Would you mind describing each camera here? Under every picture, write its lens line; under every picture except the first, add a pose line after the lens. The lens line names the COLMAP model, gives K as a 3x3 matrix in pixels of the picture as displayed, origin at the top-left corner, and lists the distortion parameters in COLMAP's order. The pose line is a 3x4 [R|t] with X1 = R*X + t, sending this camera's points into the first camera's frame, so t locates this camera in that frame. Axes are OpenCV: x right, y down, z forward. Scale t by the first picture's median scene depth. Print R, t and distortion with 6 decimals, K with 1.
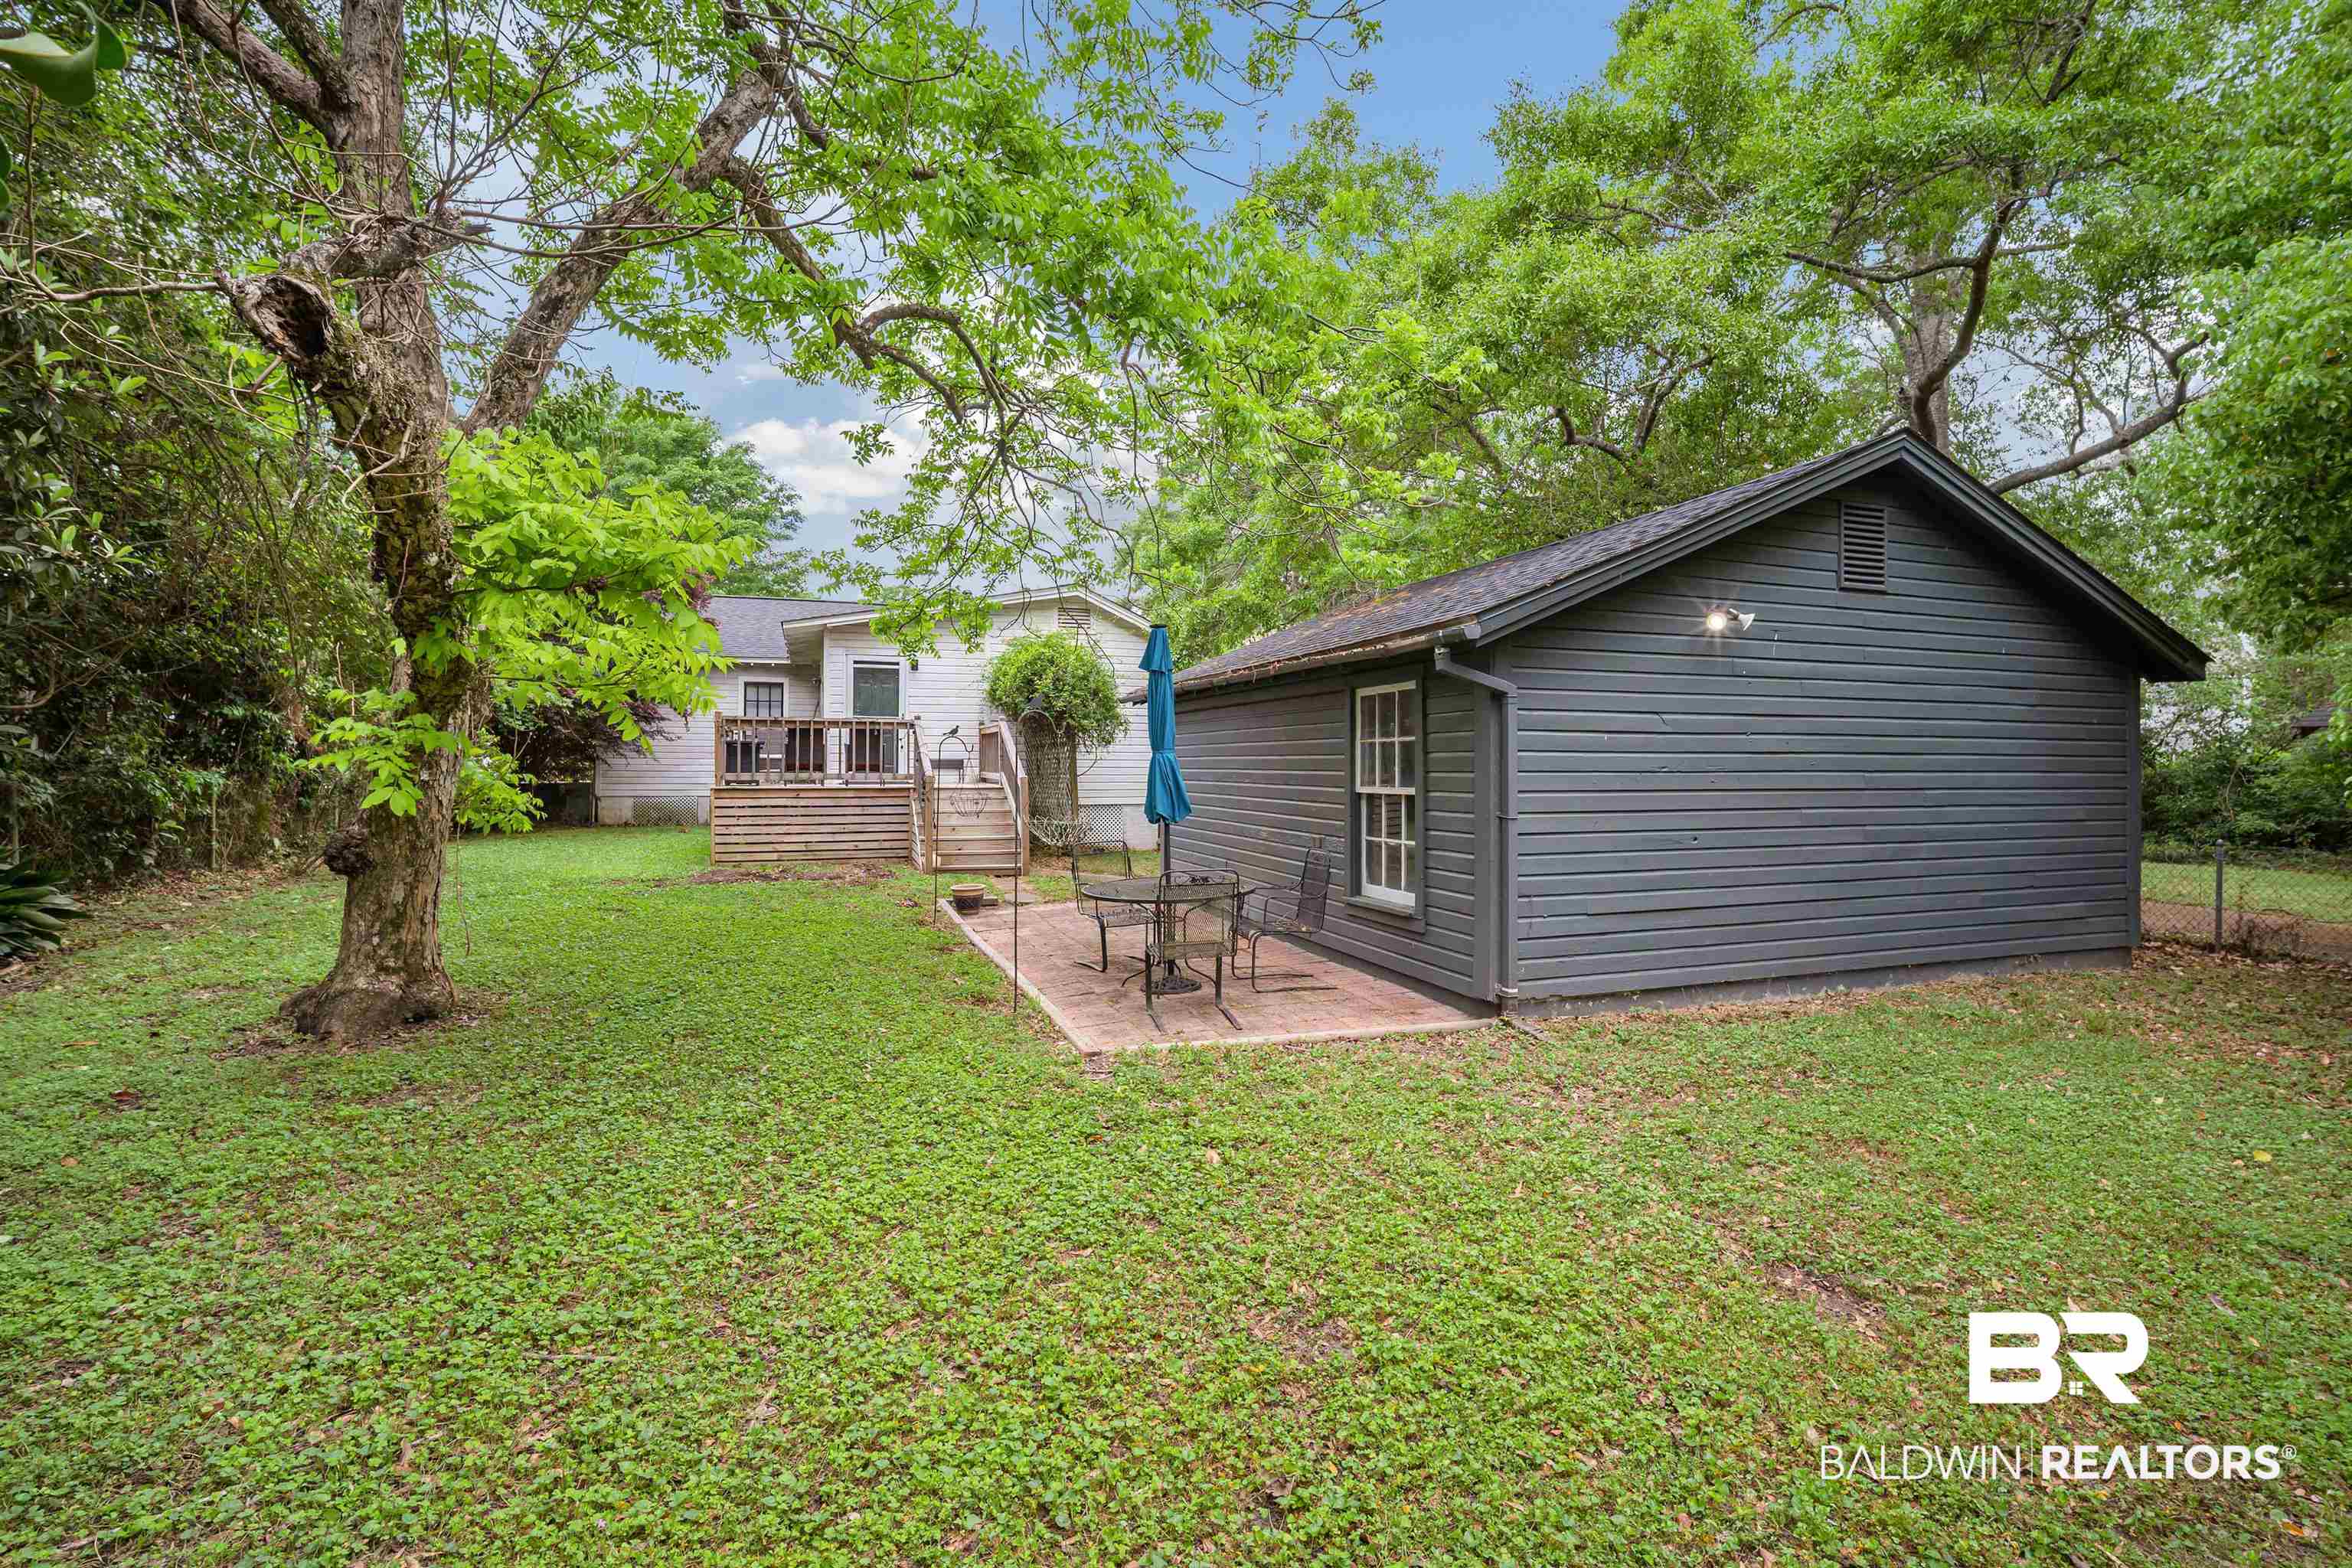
lens RADIAL K [[1054.4, 0, 1175.1], [0, 1054.4, 778.4], [0, 0, 1]] dist [-0.001312, -0.000192]
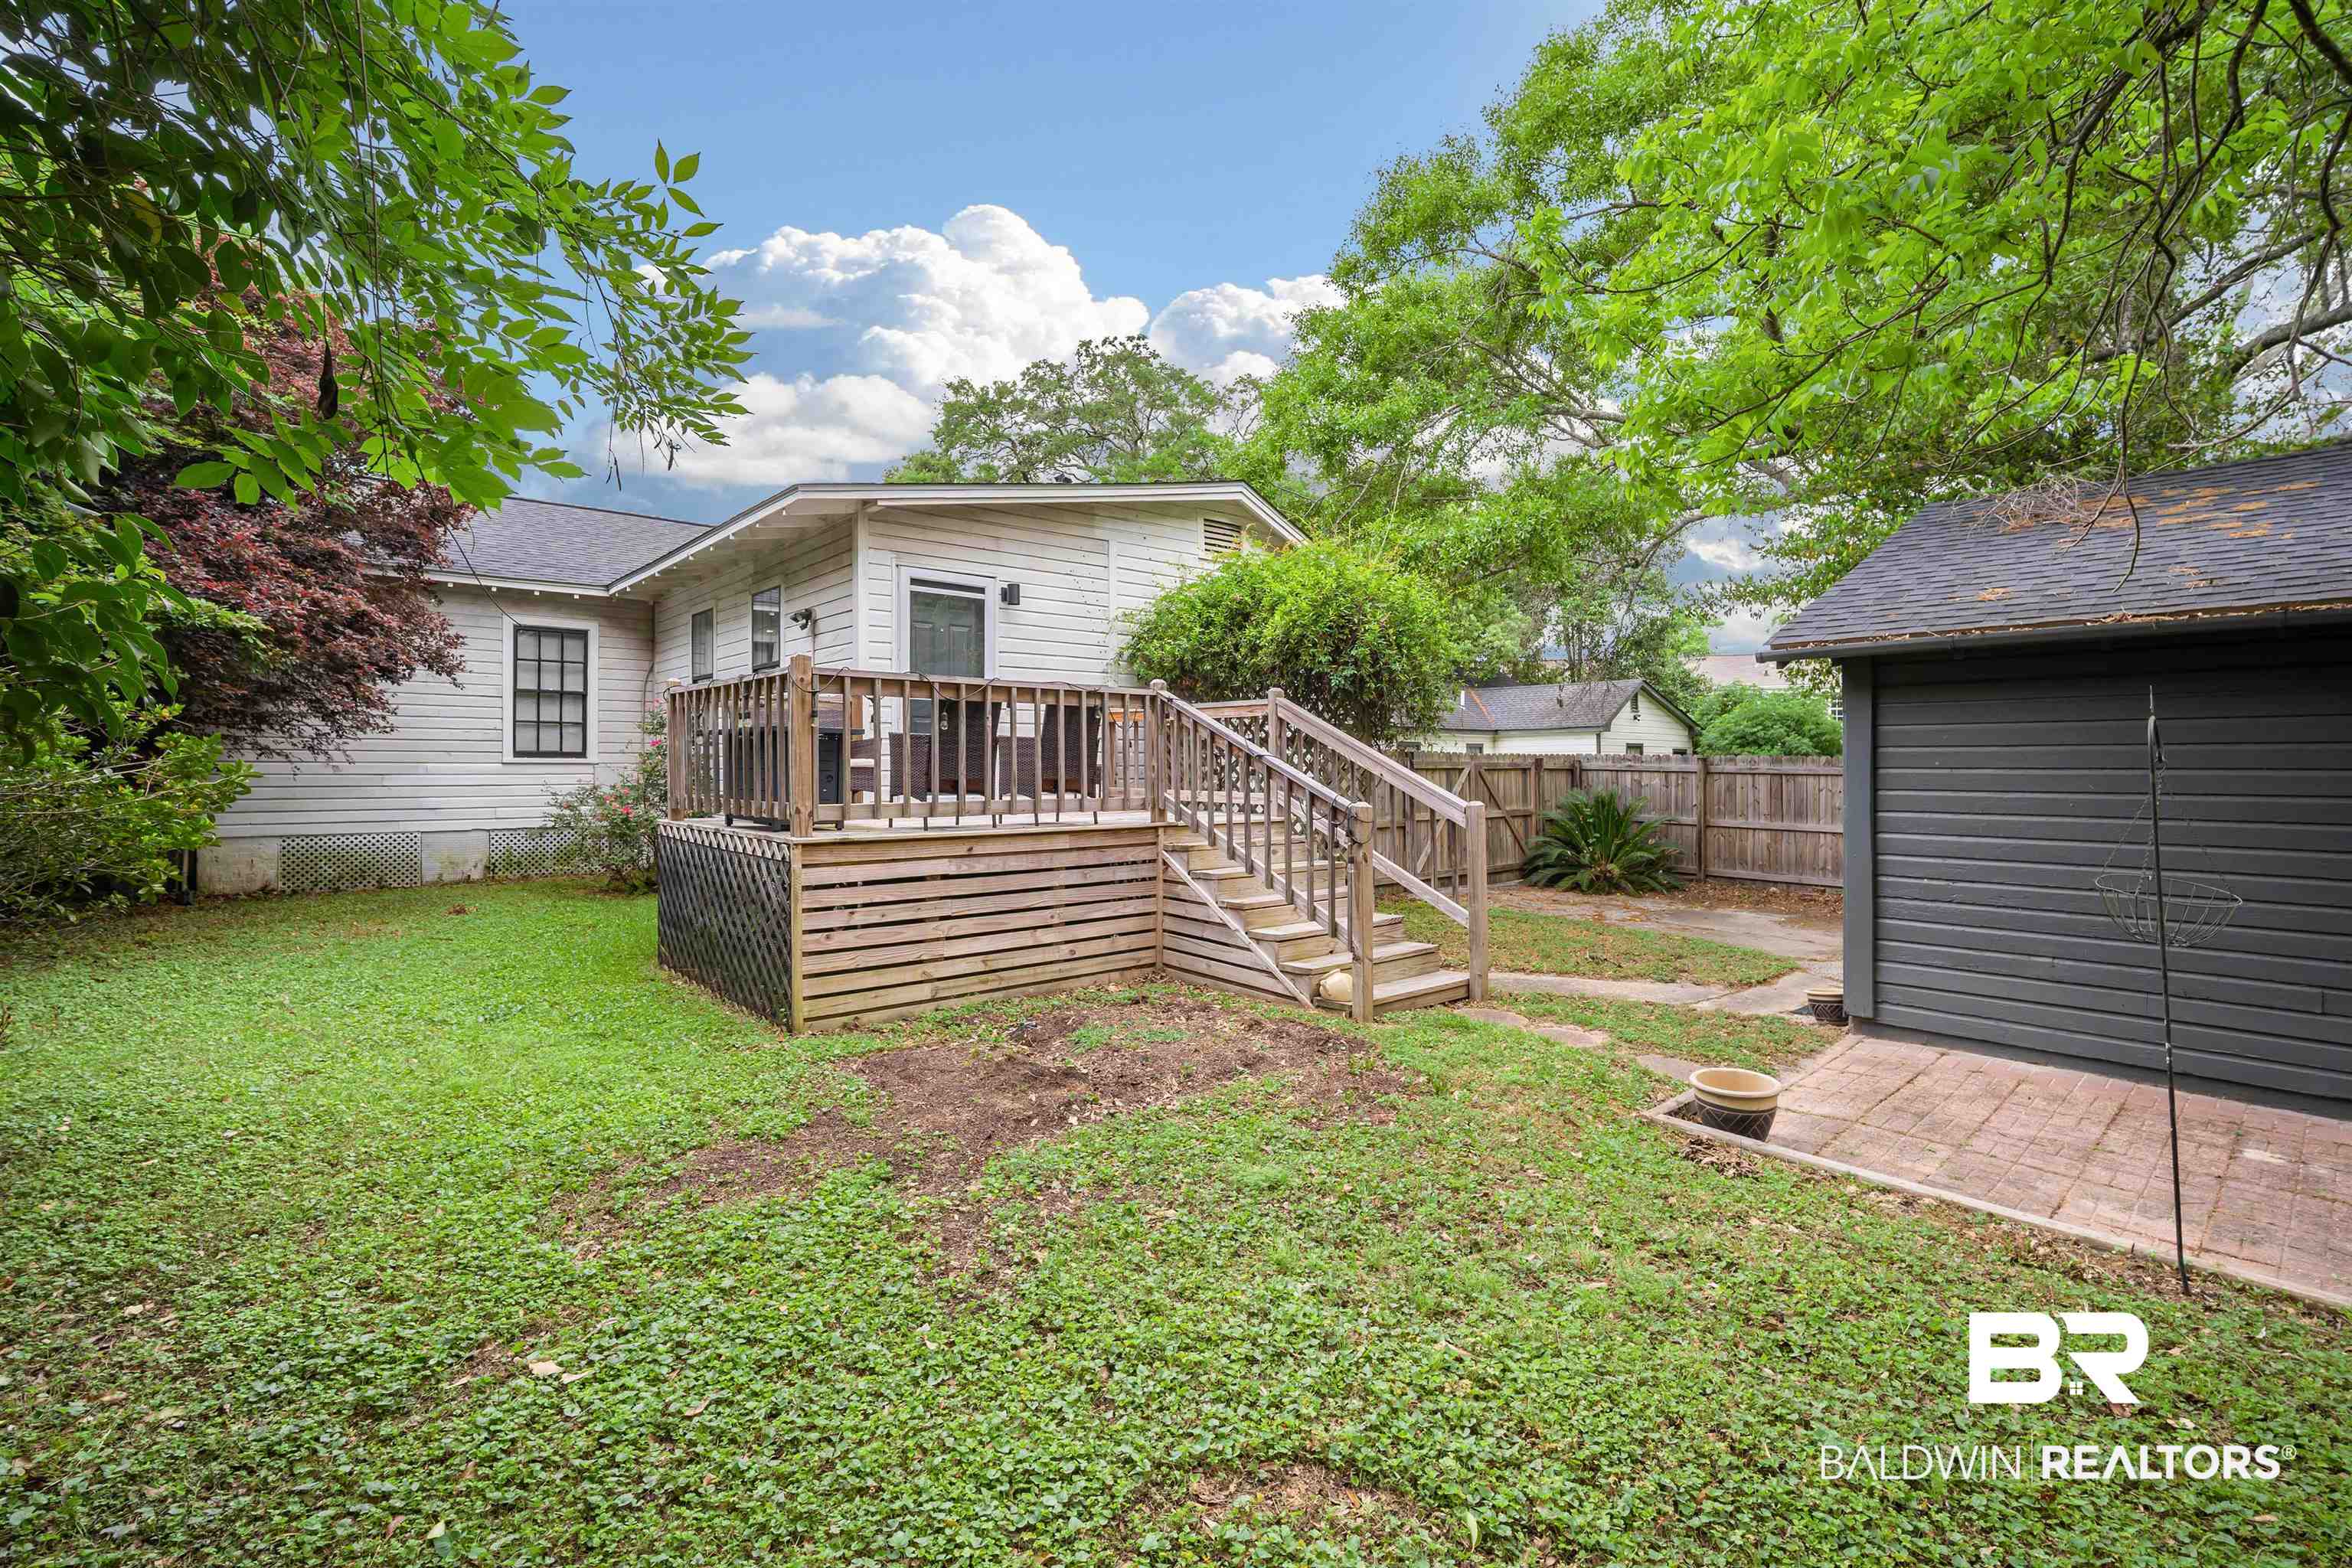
lens RADIAL K [[1054.4, 0, 1180.6], [0, 1054.4, 769.4], [0, 0, 1]] dist [-0.001312, -0.000192]
pose [[0.932515, -0.002901, 0.361120, -0.363972], [0.005377, 0.999968, -0.005852, -0.012784], [-0.361092, 0.007399, 0.932501, 0.457732]]
